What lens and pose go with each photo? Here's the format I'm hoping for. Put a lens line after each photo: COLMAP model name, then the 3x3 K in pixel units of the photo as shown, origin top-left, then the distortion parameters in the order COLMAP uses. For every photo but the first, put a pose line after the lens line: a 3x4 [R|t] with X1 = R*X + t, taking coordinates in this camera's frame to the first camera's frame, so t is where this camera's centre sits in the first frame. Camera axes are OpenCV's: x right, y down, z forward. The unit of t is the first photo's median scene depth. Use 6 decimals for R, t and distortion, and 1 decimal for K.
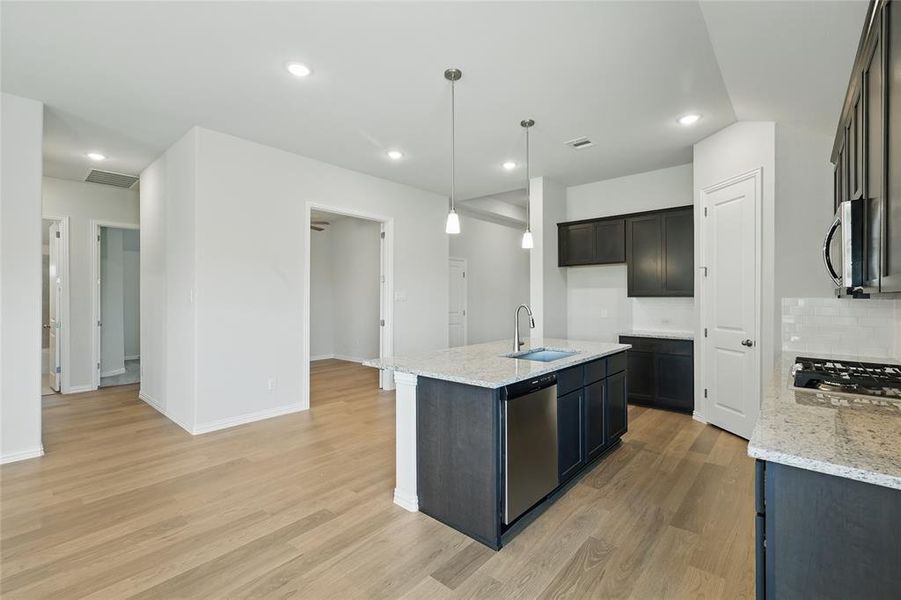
lens RADIAL K [[398.1, 0, 451.3], [0, 398.1, 293.1], [0, 0, 1]] dist [0.003782, 0.000510]
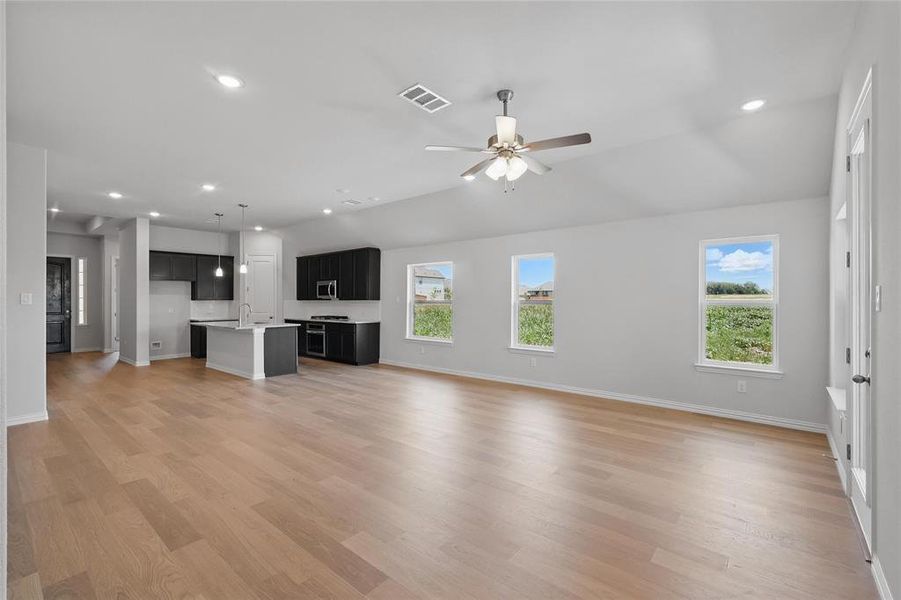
lens RADIAL K [[398.1, 0, 454.1], [0, 398.1, 299.1], [0, 0, 1]] dist [0.003782, 0.000510]
pose [[-0.012720, 0.003917, 0.999911, -1.873529], [-0.009692, 0.999945, -0.004040, 0.002240], [-0.999872, -0.009742, -0.012681, -0.181059]]
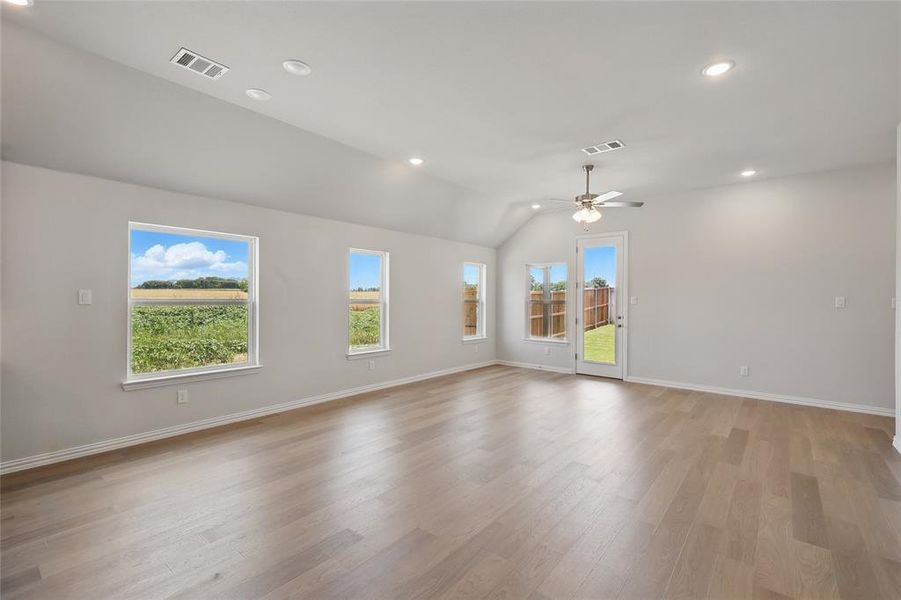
lens RADIAL K [[398.1, 0, 454.6], [0, 398.1, 298.1], [0, 0, 1]] dist [0.003782, 0.000510]
pose [[-0.999760, -0.005568, -0.021208, -0.539854], [-0.005357, 0.999936, -0.009998, 0.006862], [0.021263, -0.009882, -0.999725, 1.016633]]
